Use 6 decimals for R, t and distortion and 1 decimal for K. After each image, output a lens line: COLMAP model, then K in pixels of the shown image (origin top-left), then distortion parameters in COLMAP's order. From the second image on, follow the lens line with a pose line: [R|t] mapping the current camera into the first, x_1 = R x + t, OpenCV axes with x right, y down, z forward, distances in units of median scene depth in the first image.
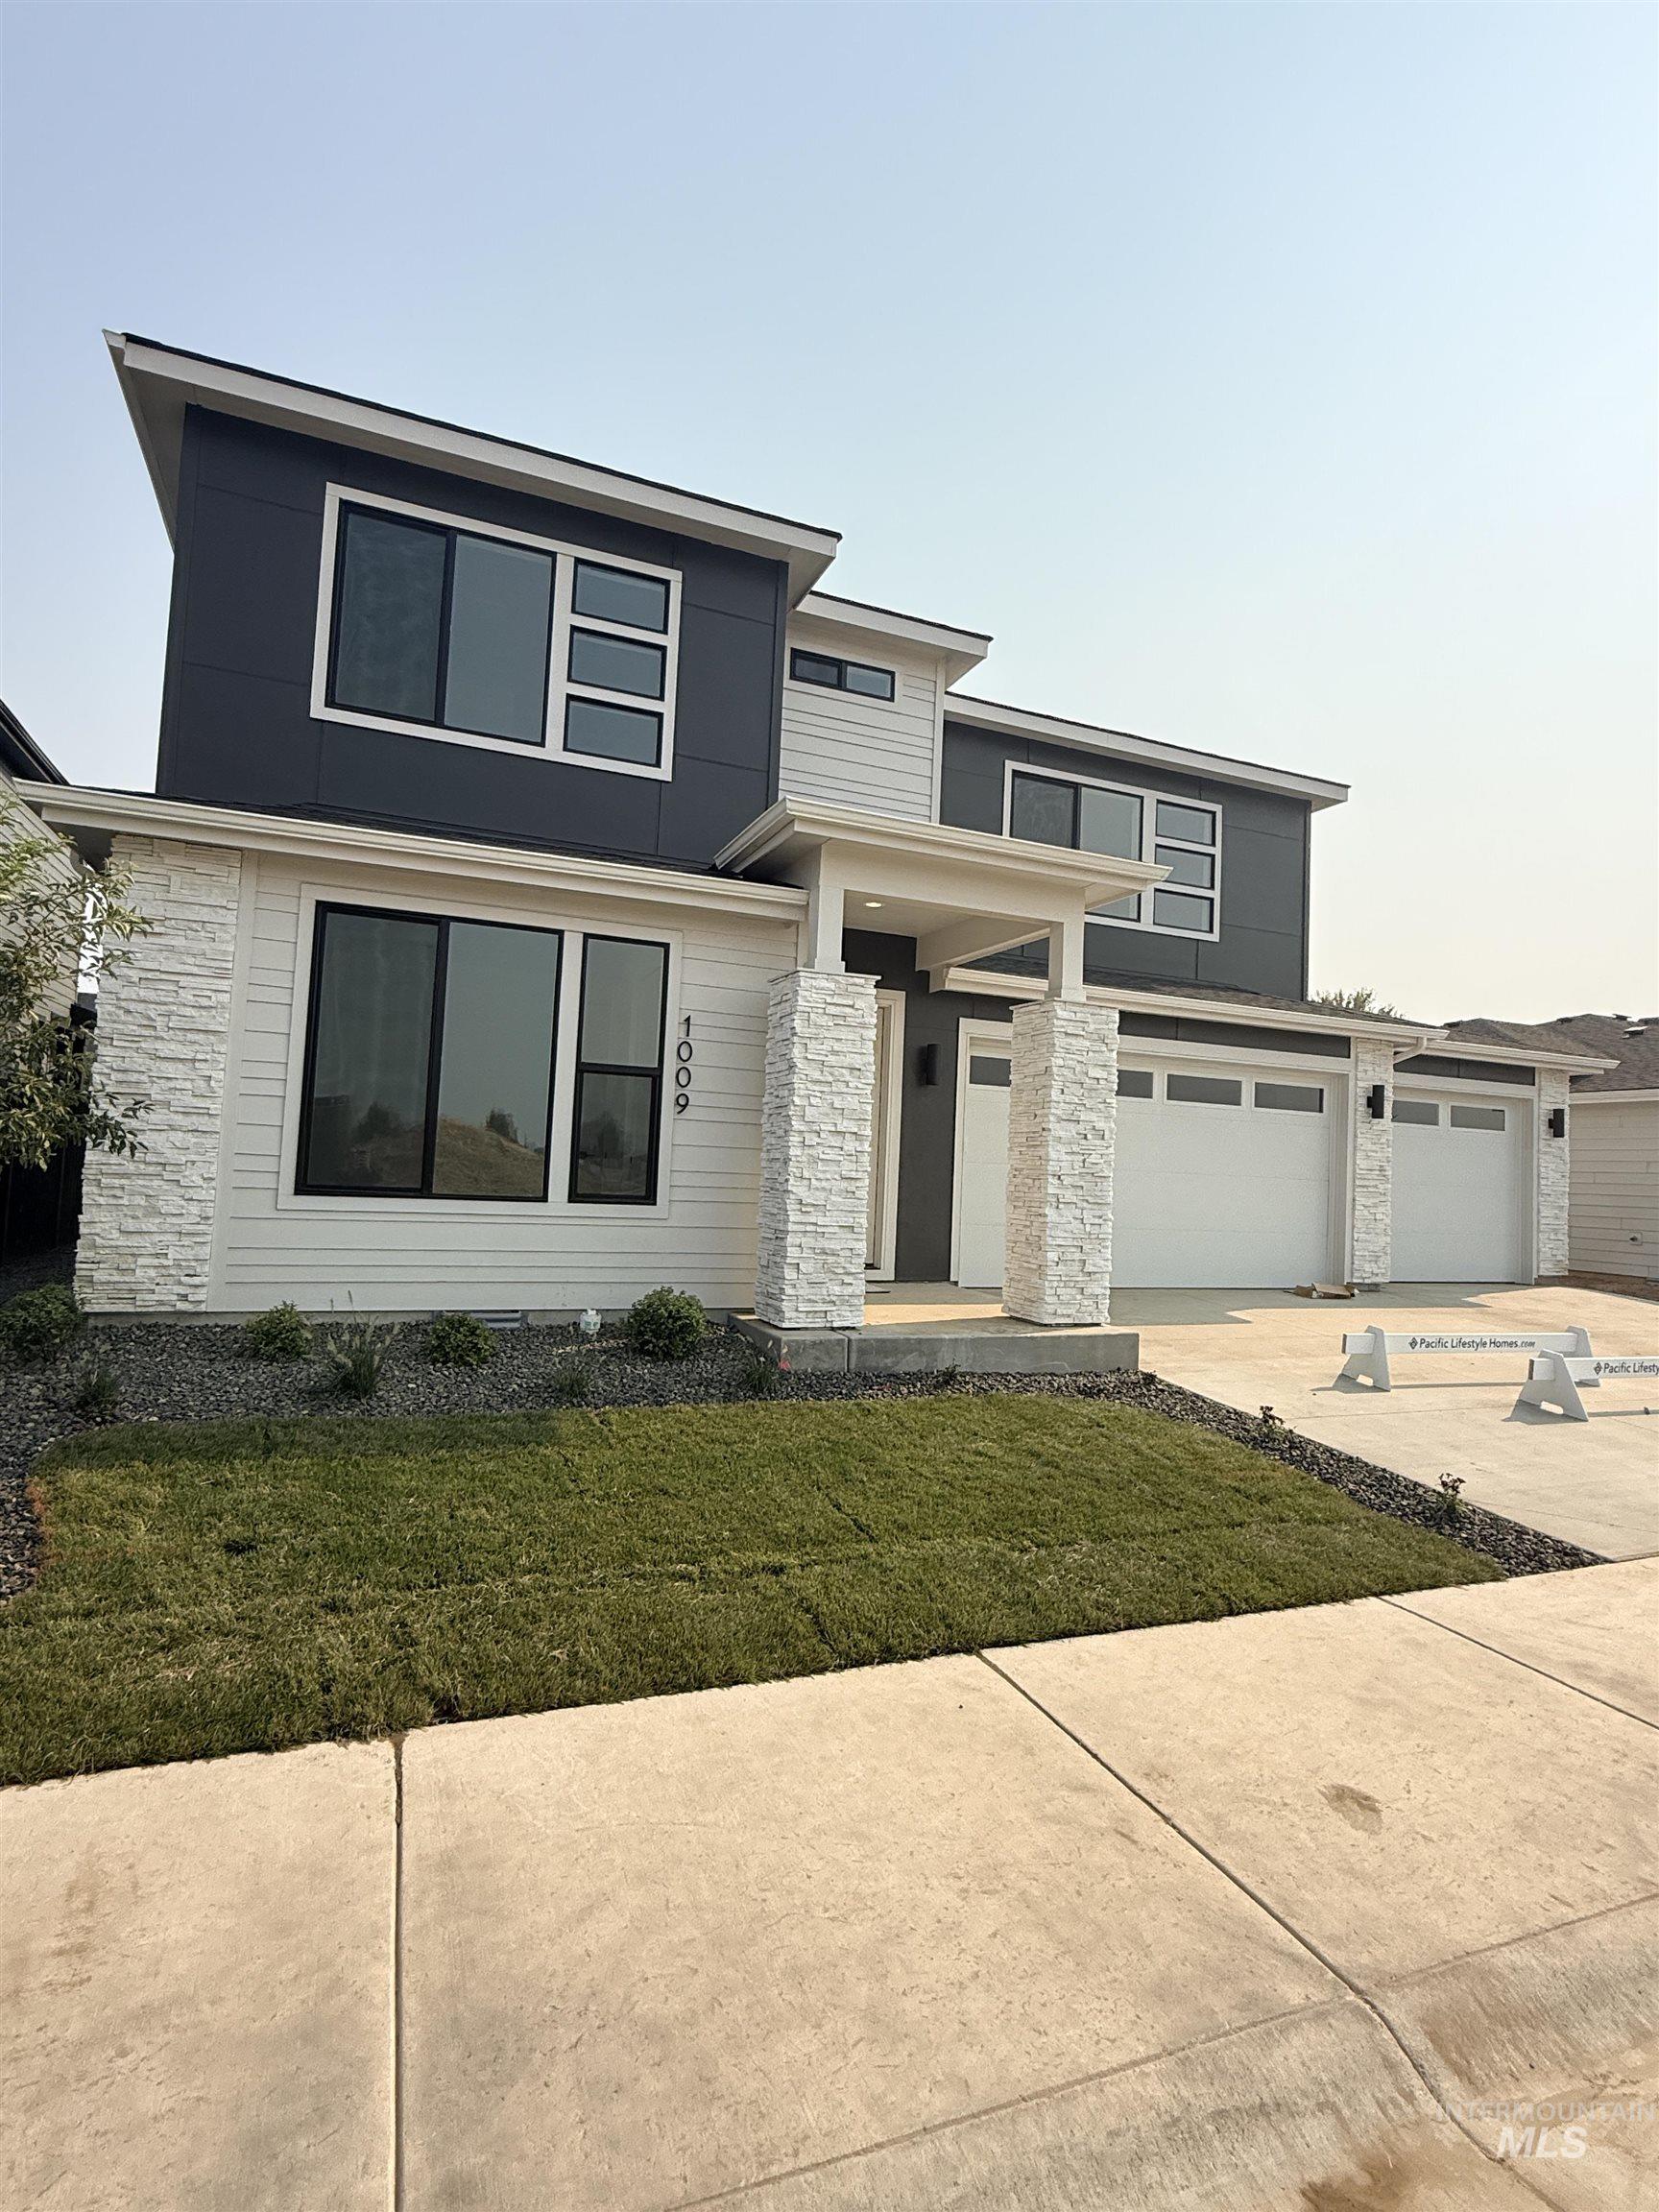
lens RADIAL K [[1121.8, 0, 818.5], [0, 1121.8, 1101.1], [0, 0, 1]] dist [-0.005066, 0.002683]
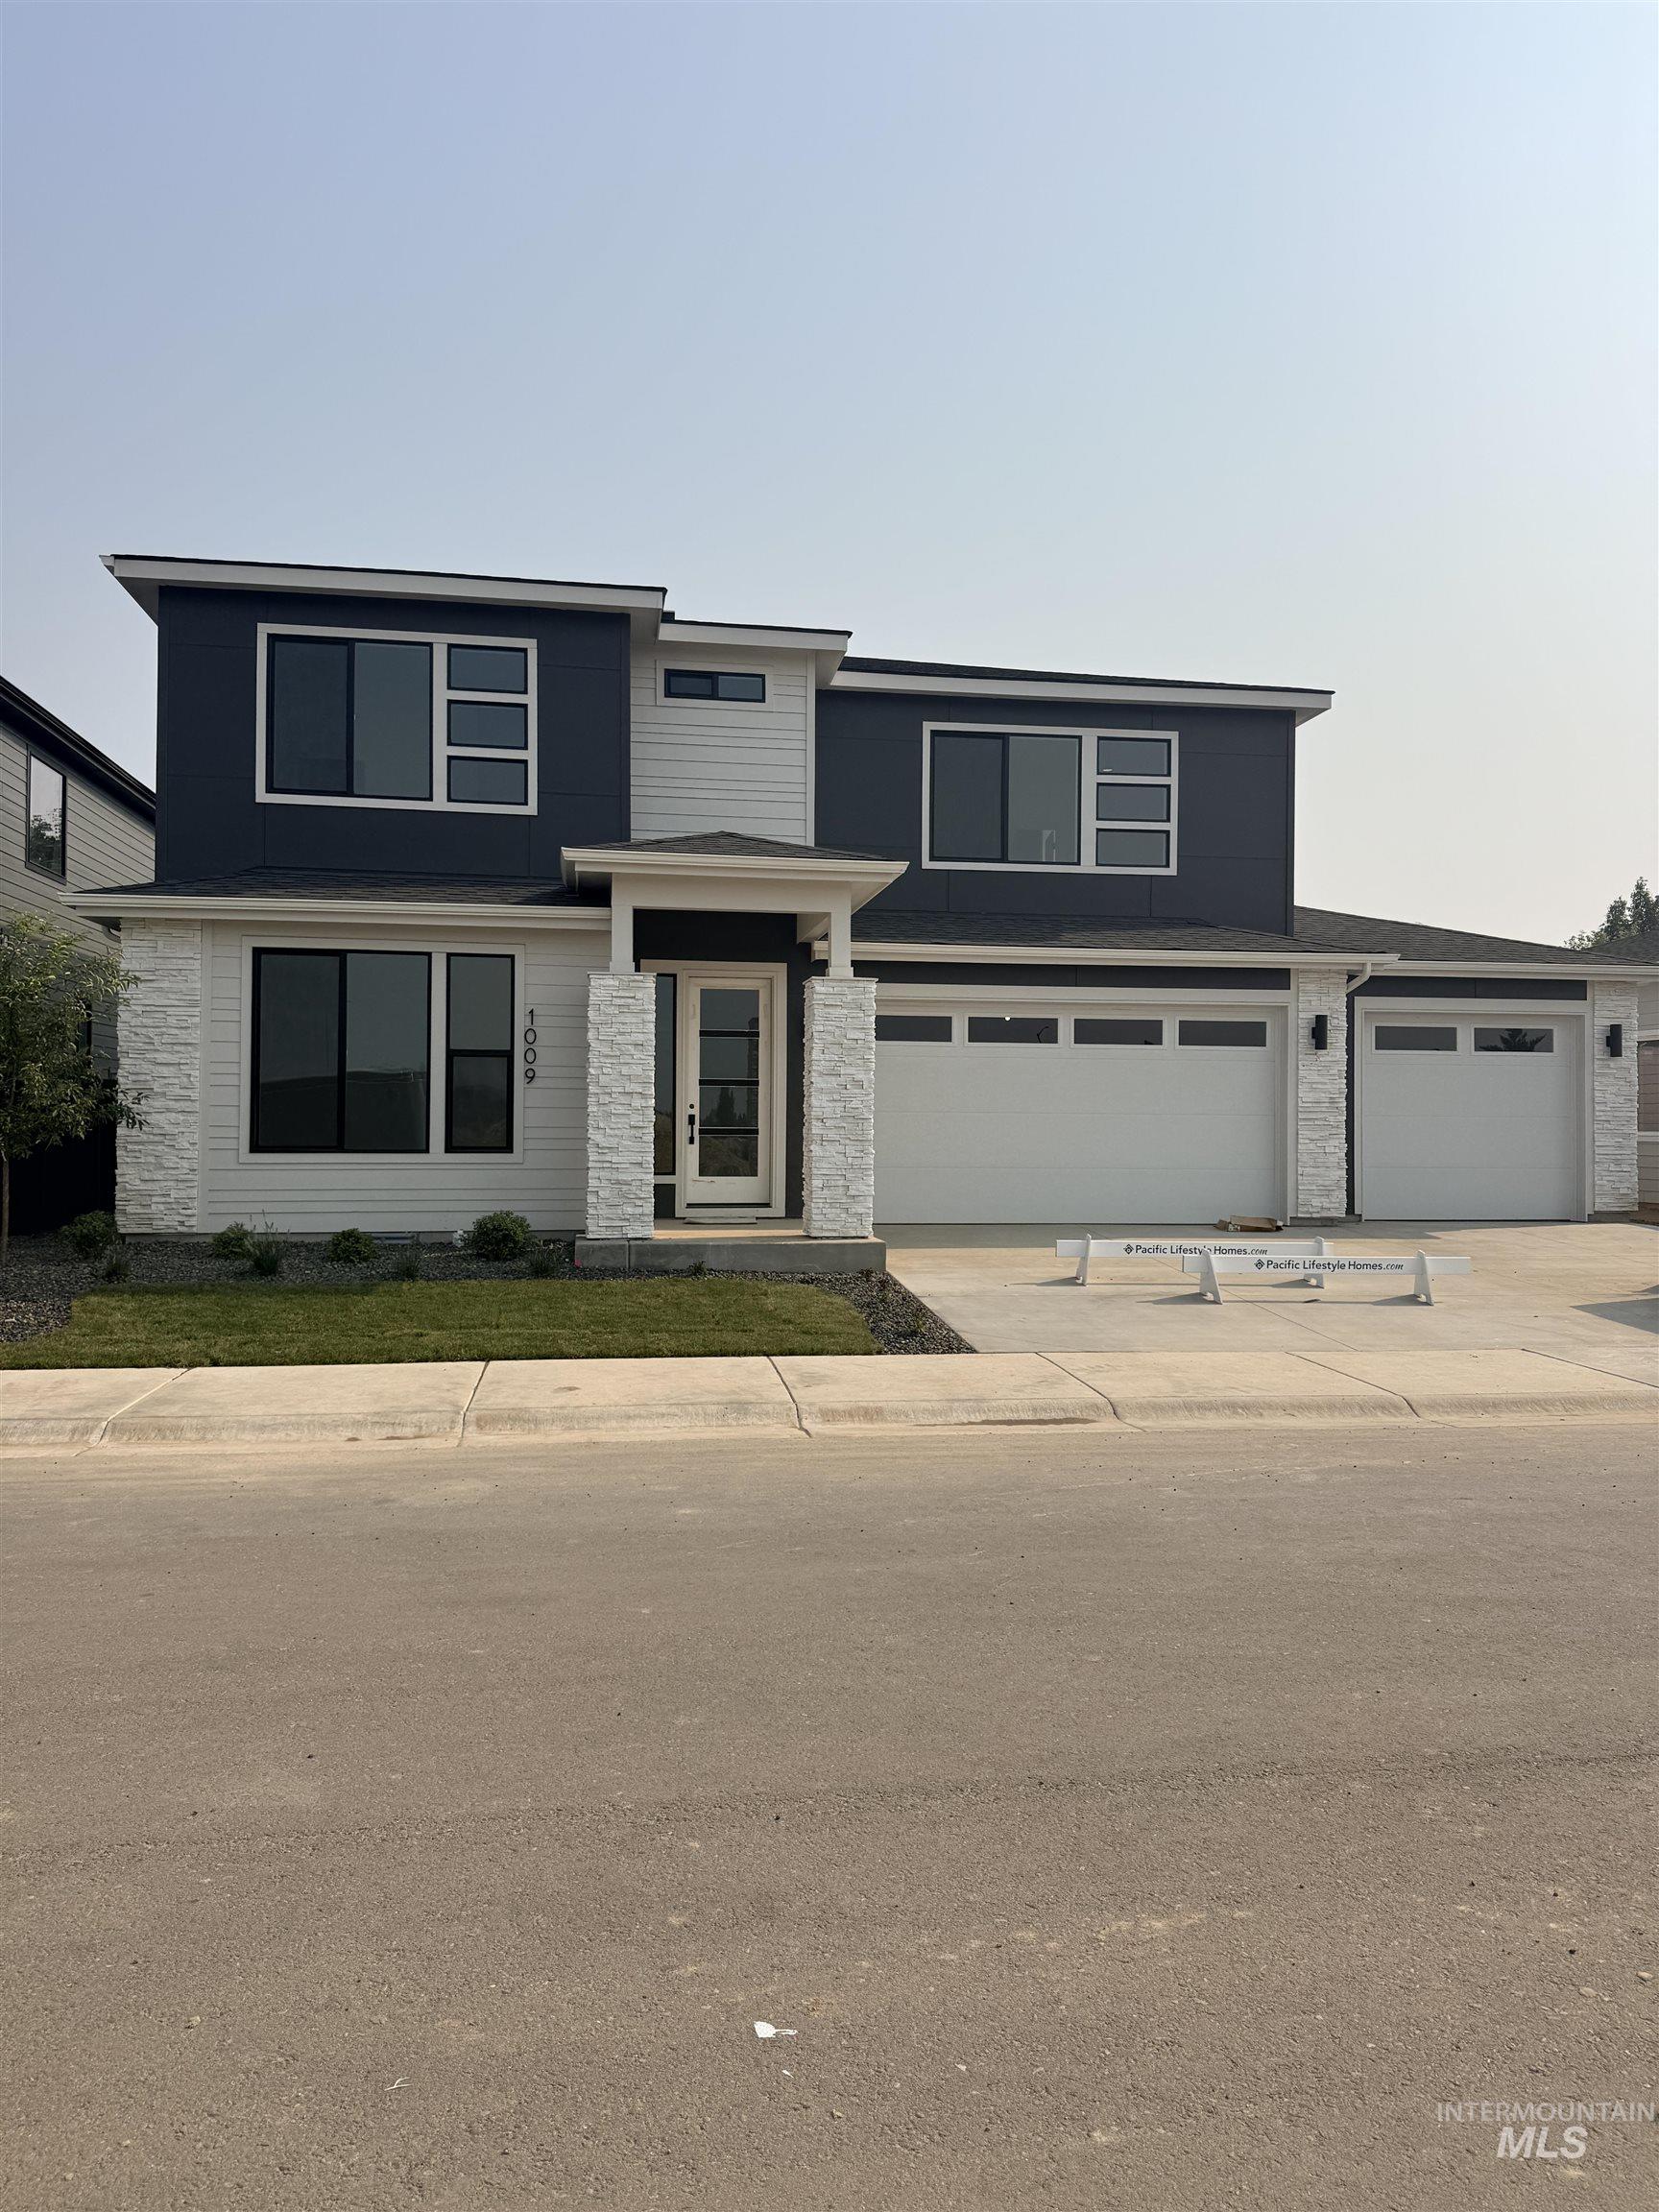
lens RADIAL K [[1563.9, 0, 831.8], [0, 1563.9, 1110.1], [0, 0, 1]] dist [0.071716, -0.023348]
pose [[0.972117, -0.040873, -0.230906, 0.648232], [0.050882, 0.997998, 0.037558, -0.008751], [0.228909, -0.048260, 0.972251, -0.714410]]
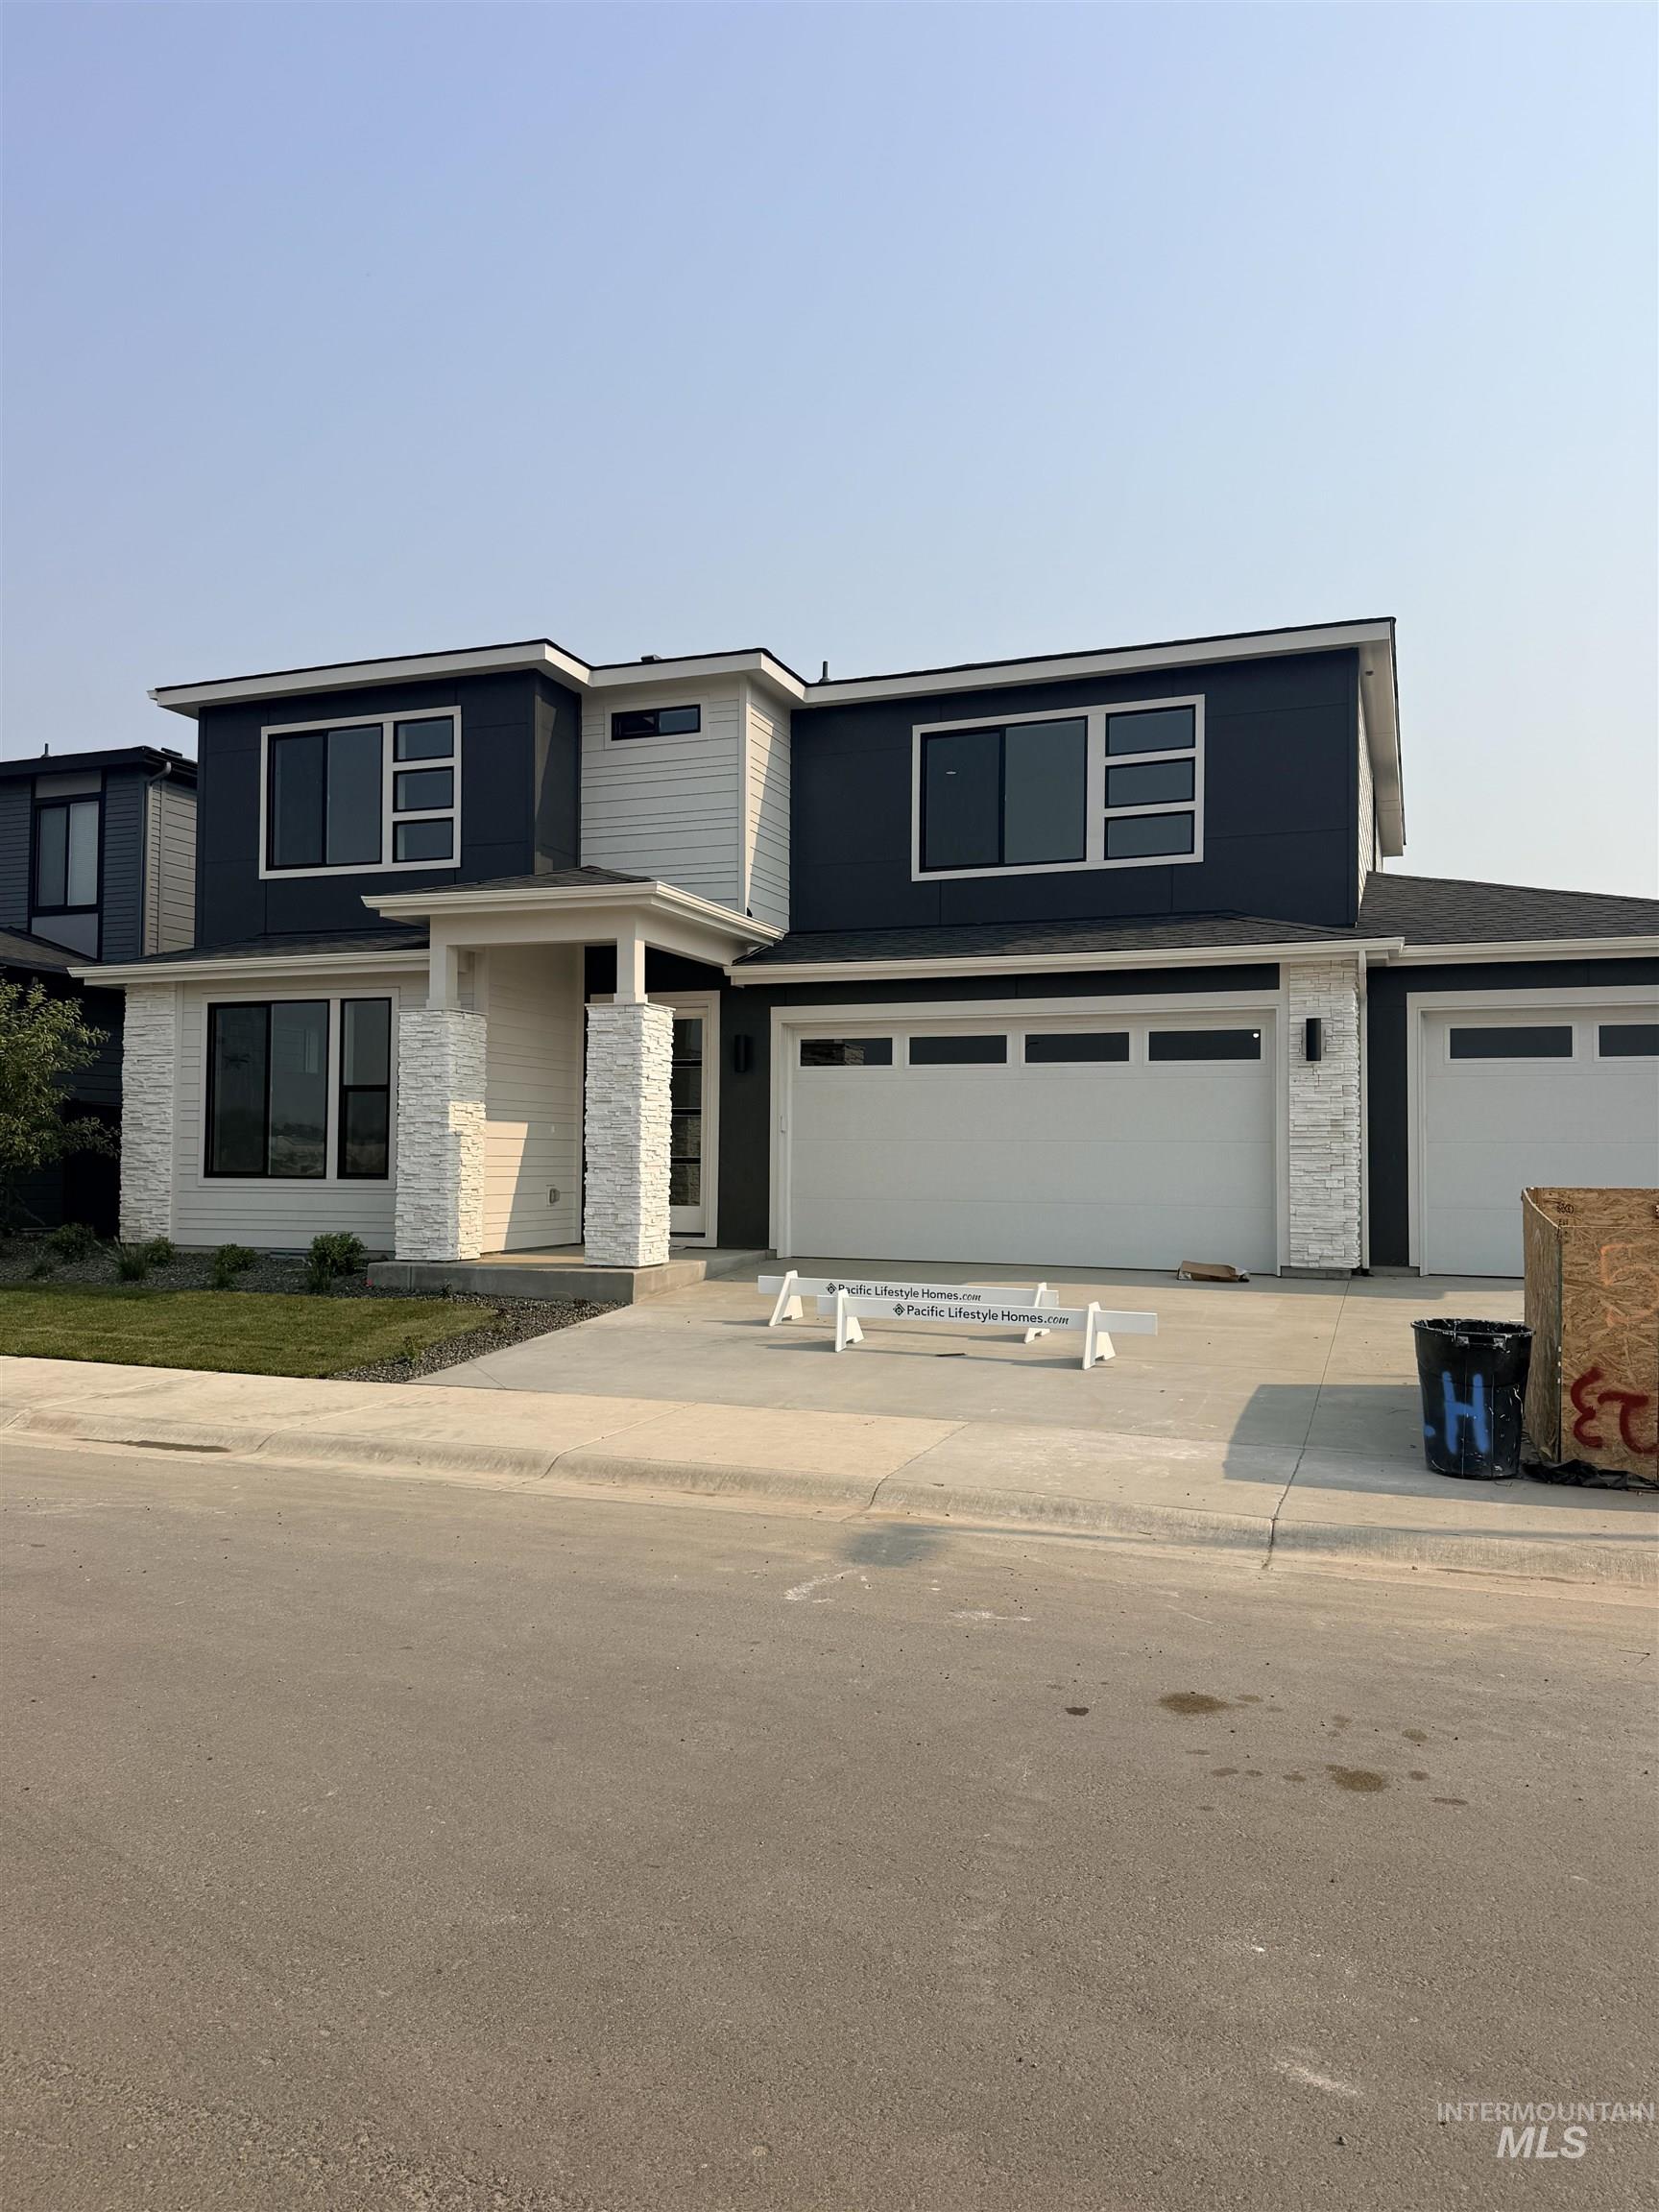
lens RADIAL K [[1563.9, 0, 829.3], [0, 1563.9, 1111.8], [0, 0, 1]] dist [0.071716, -0.023348]
pose [[0.725225, -0.060398, -0.685857, 1.648465], [0.066695, 0.997623, -0.017331, 0.078059], [0.685274, -0.033174, 0.727530, -0.084340]]
